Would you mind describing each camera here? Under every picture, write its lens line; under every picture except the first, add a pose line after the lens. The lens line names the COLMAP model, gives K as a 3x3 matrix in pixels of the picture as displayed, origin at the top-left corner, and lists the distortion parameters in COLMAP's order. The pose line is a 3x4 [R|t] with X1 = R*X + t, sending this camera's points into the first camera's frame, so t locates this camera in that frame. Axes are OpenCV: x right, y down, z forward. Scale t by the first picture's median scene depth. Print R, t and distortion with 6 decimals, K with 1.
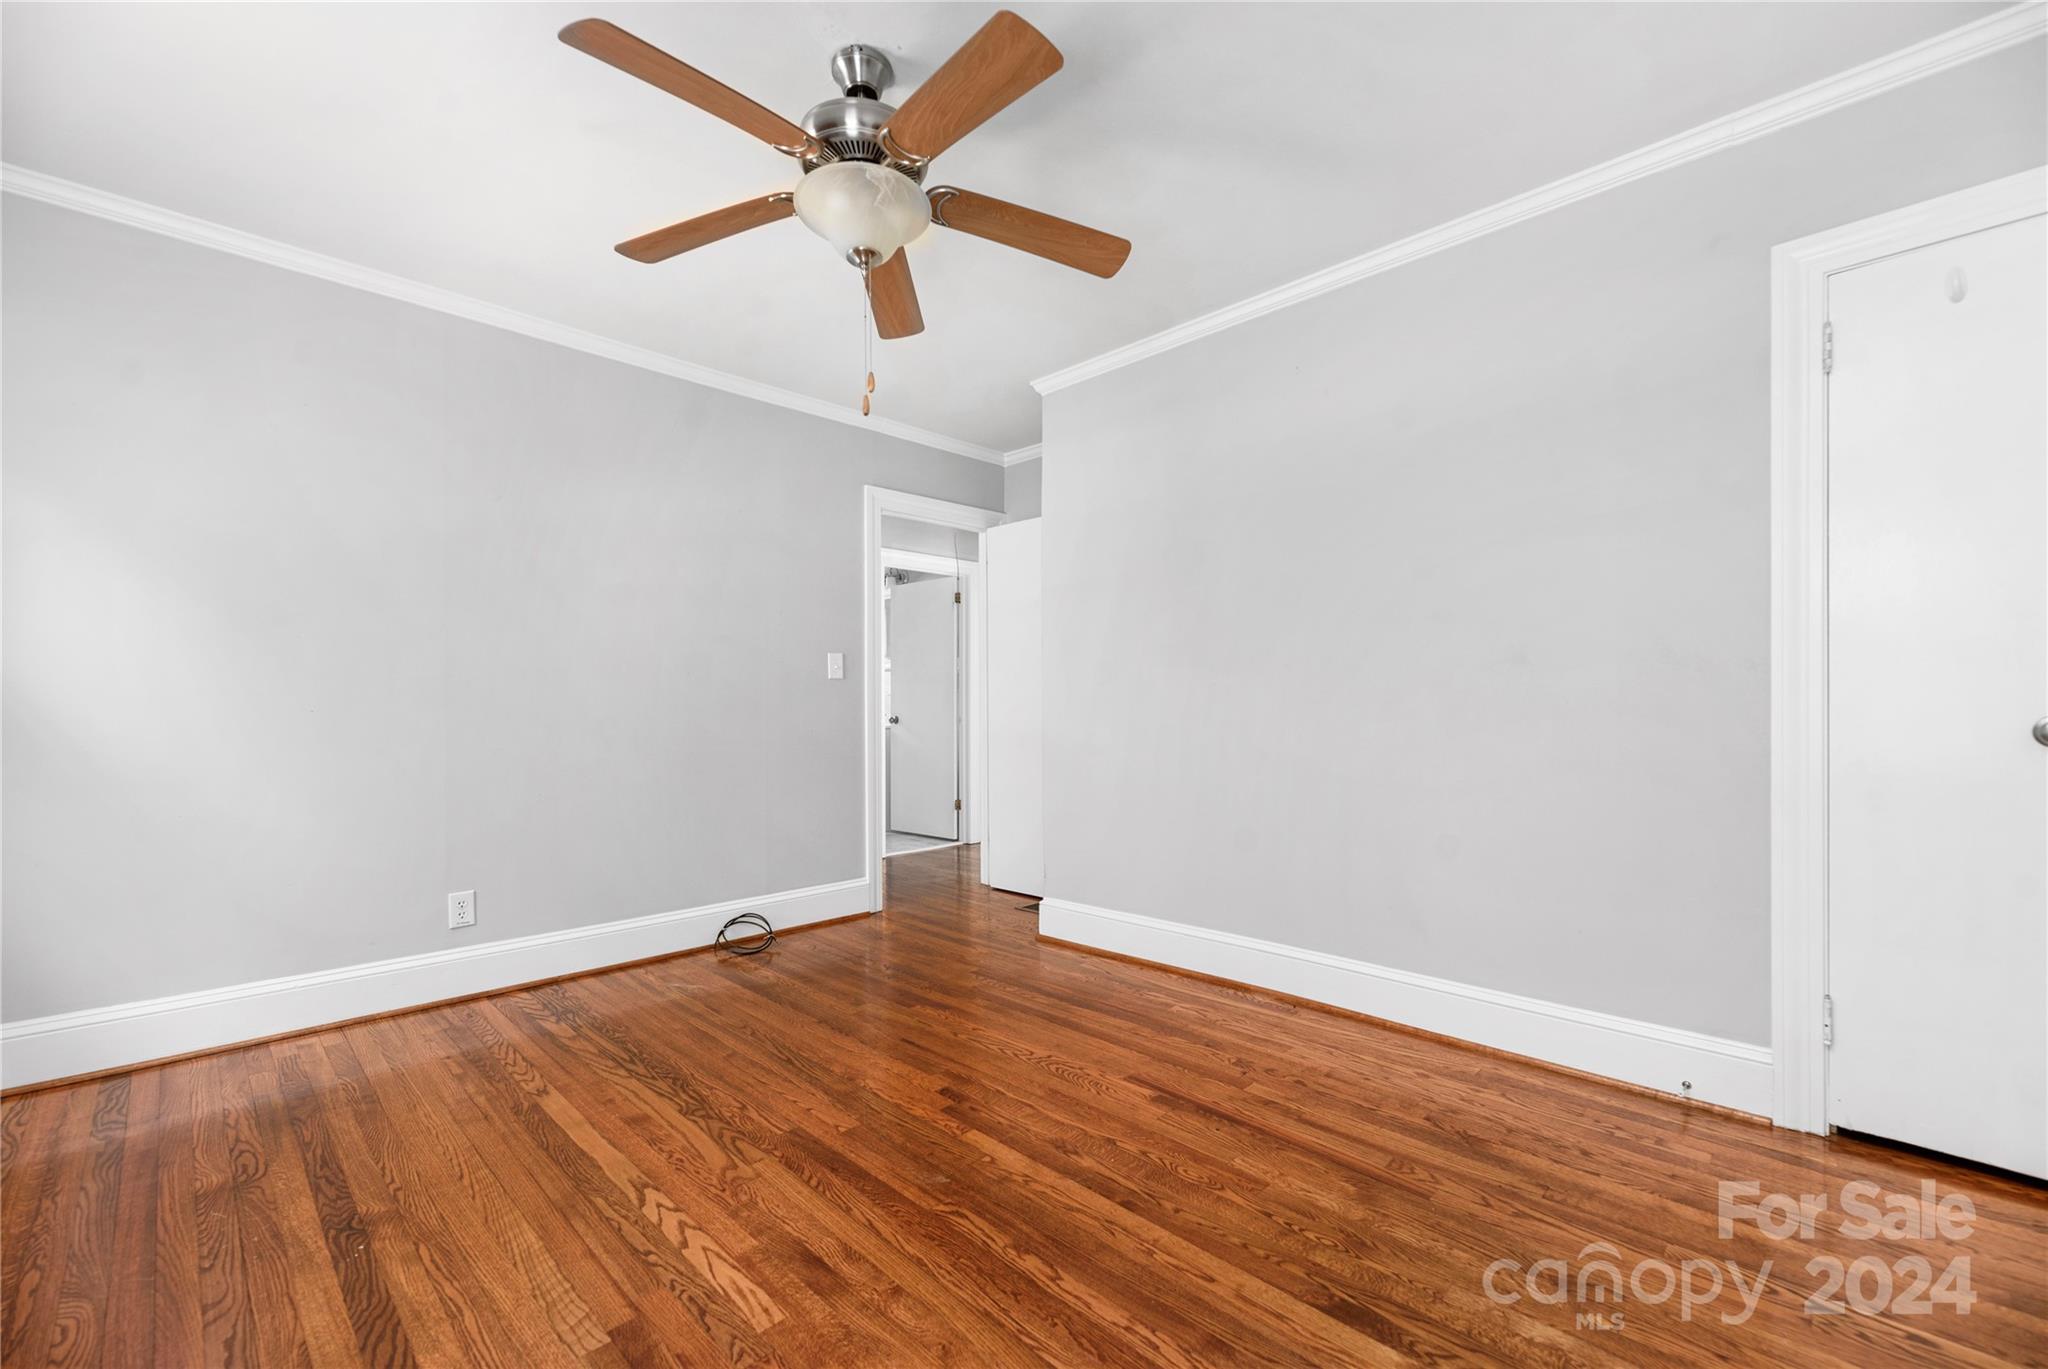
lens RADIAL K [[832.9, 0, 1015.6], [0, 832.9, 696.6], [0, 0, 1]] dist [-0.003167, 0.000085]
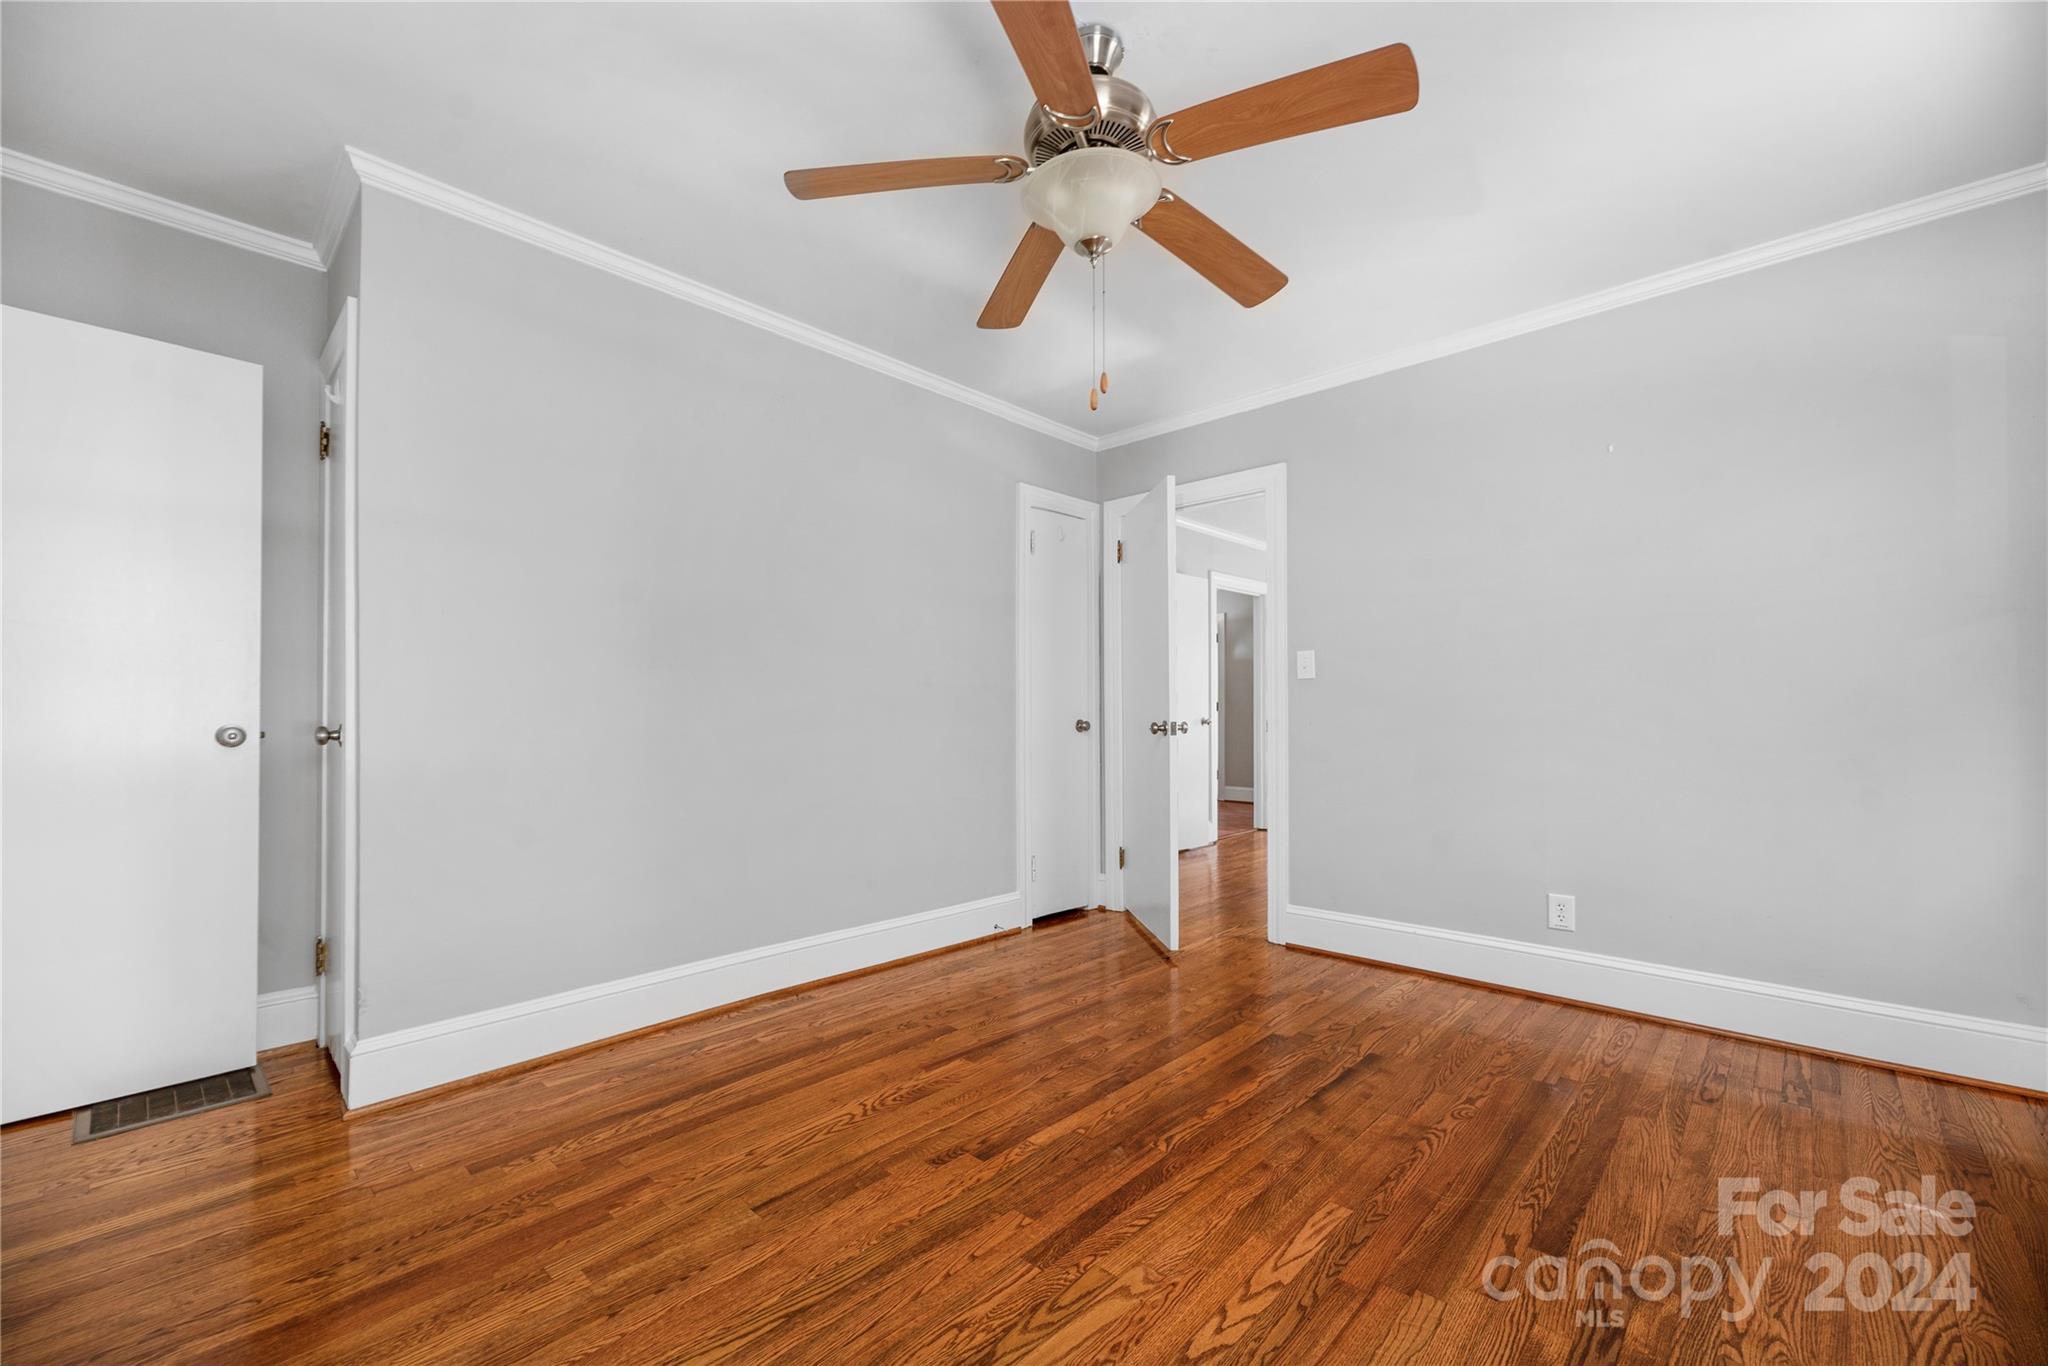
lens RADIAL K [[832.9, 0, 1031.2], [0, 832.9, 691.0], [0, 0, 1]] dist [-0.003167, 0.000085]
pose [[-0.027358, 0.031290, 0.999136, -1.005933], [-0.011664, 0.999432, -0.031618, 0.015644], [-0.999558, -0.012519, -0.026977, 0.976315]]
